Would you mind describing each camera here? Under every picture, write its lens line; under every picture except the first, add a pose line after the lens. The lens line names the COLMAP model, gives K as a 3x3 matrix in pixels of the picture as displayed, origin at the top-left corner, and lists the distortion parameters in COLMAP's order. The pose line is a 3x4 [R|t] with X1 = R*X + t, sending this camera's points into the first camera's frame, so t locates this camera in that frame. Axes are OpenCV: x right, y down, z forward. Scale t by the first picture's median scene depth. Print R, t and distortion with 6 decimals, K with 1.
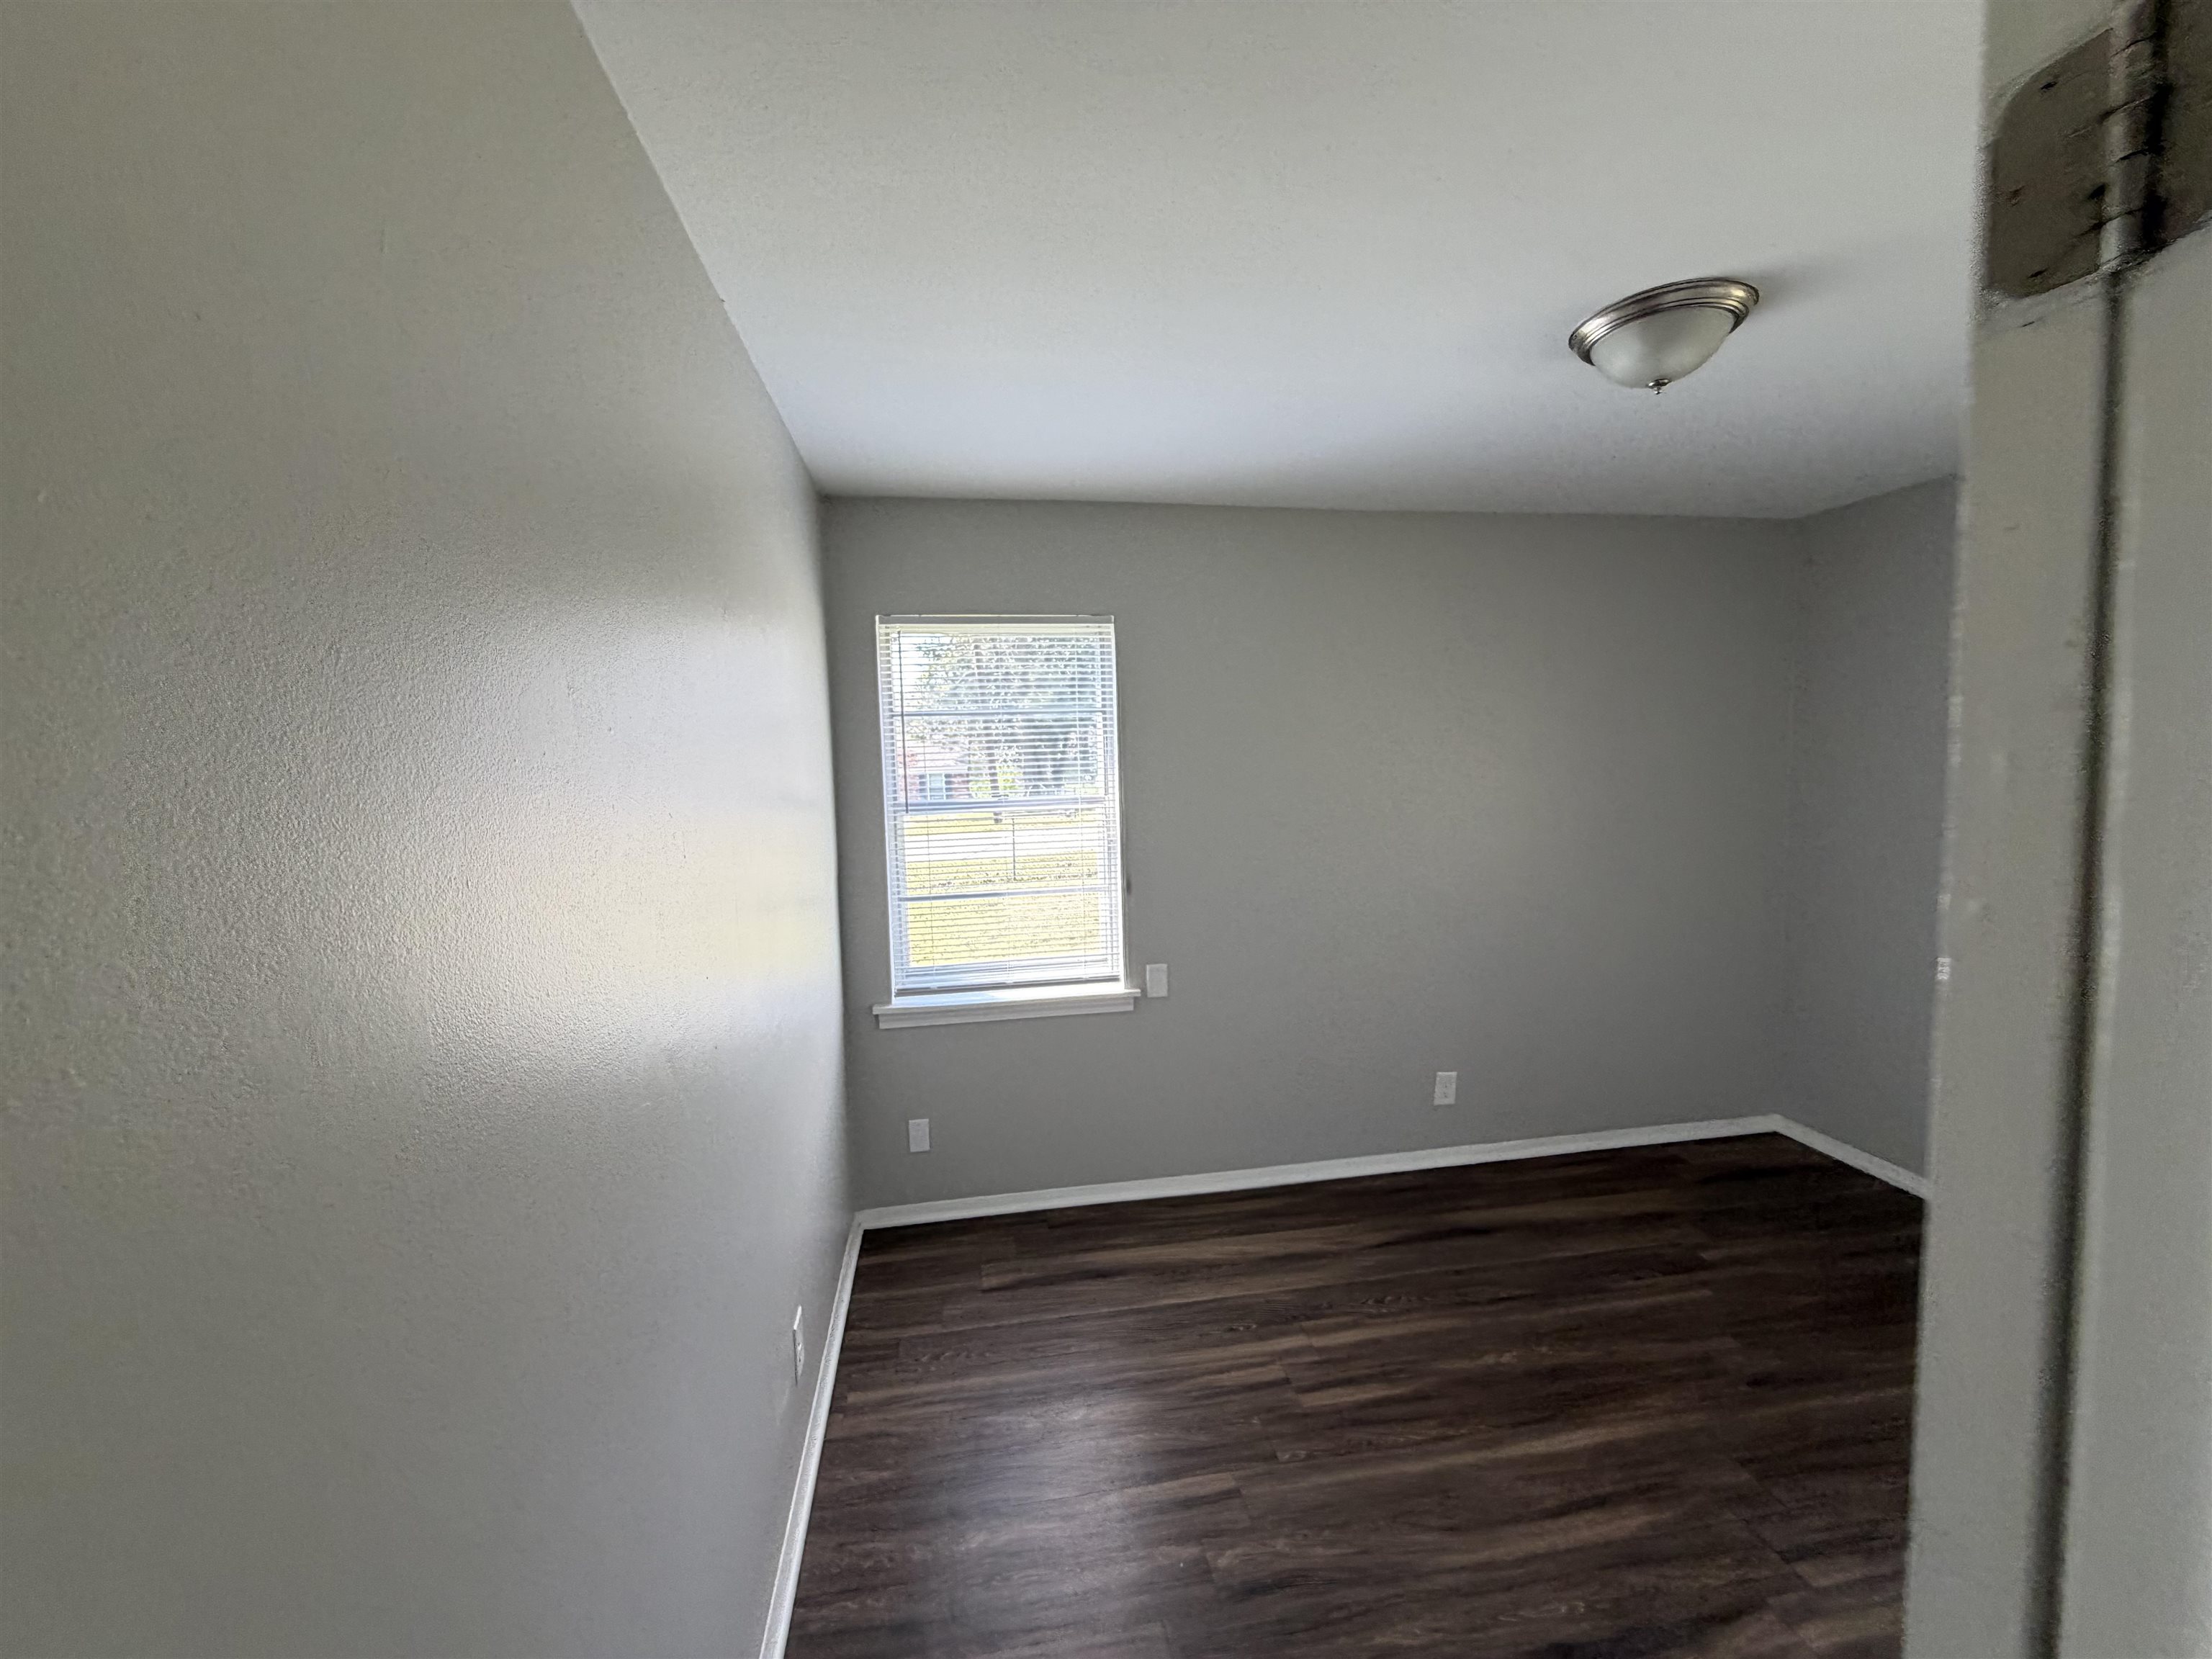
lens RADIAL K [[881.9, 0, 1100.0], [0, 881.9, 792.8], [0, 0, 1]] dist [-0.001368, 0.000029]
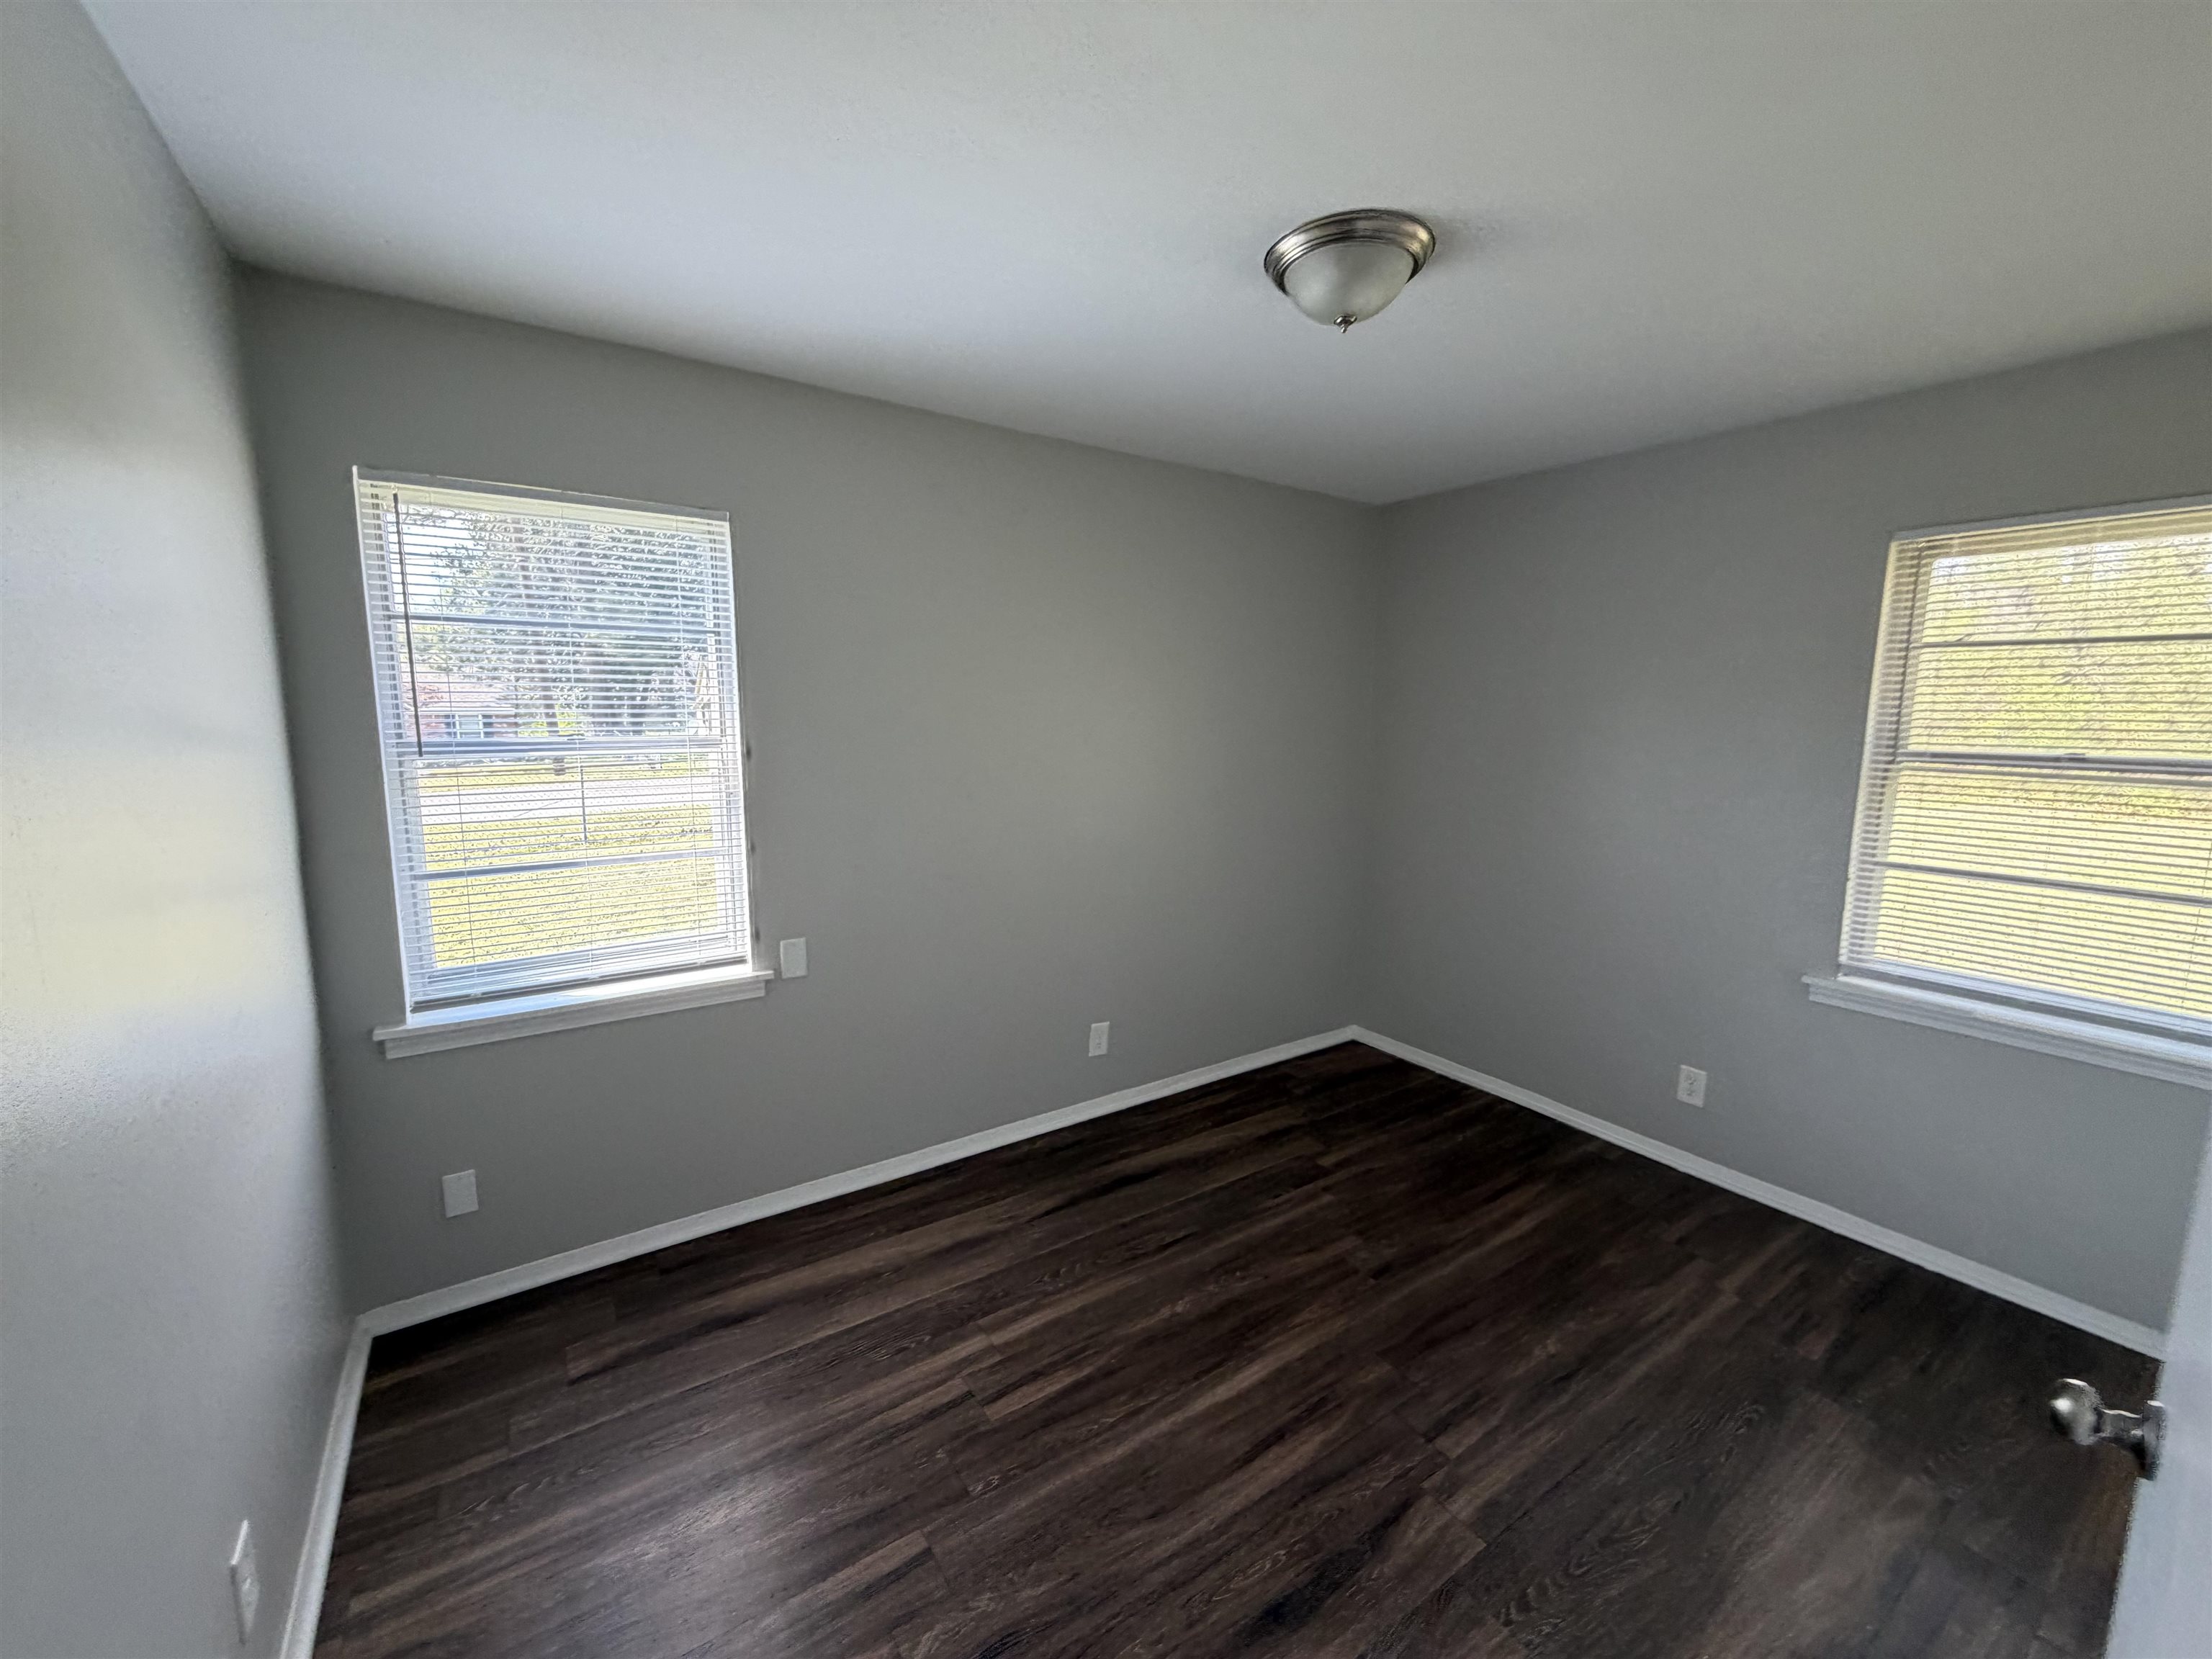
lens RADIAL K [[881.9, 0, 1099.4], [0, 881.9, 817.5], [0, 0, 1]] dist [-0.001368, 0.000029]
pose [[0.906910, -0.018956, 0.420897, -0.029563], [-0.015550, 0.996801, 0.078398, 0.010353], [-0.421037, -0.077645, 0.903714, 0.160610]]
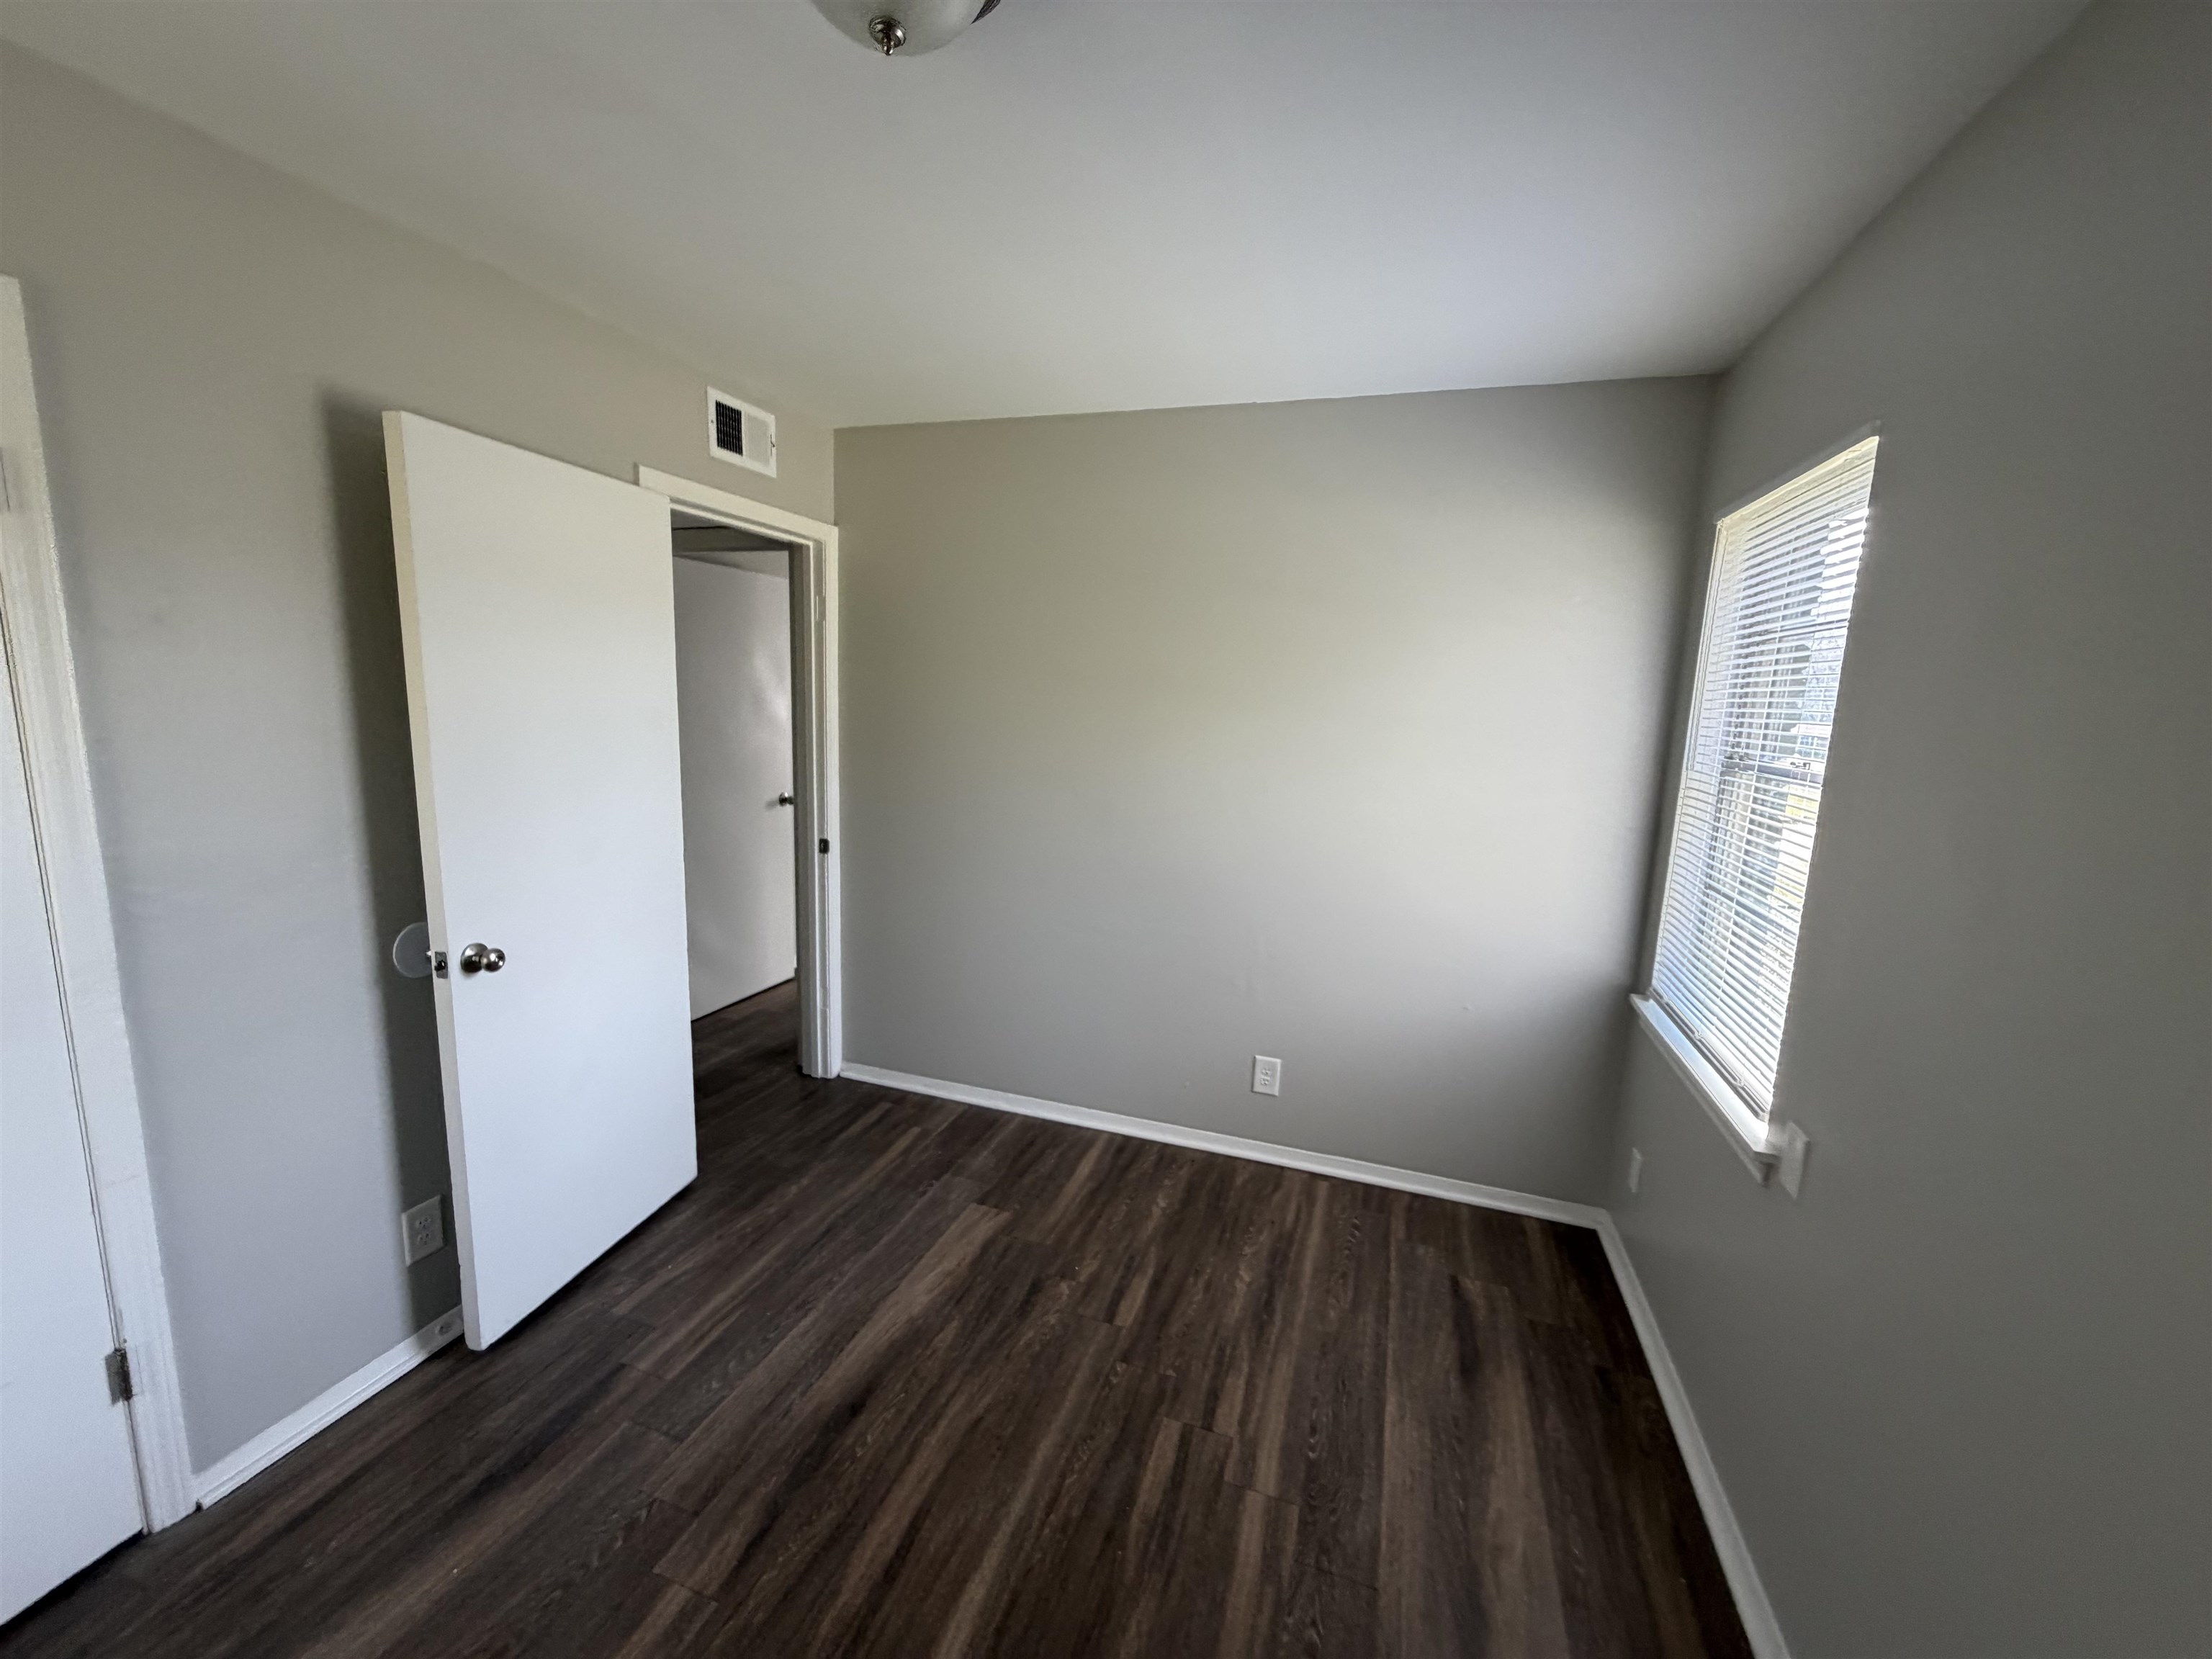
lens RADIAL K [[881.9, 0, 1100.6], [0, 881.9, 826.3], [0, 0, 1]] dist [-0.001368, 0.000029]
pose [[-0.472644, 0.144350, -0.869351, 0.806170], [-0.062840, 0.978462, 0.196632, -0.054047], [0.879010, 0.147566, -0.453393, 1.063565]]
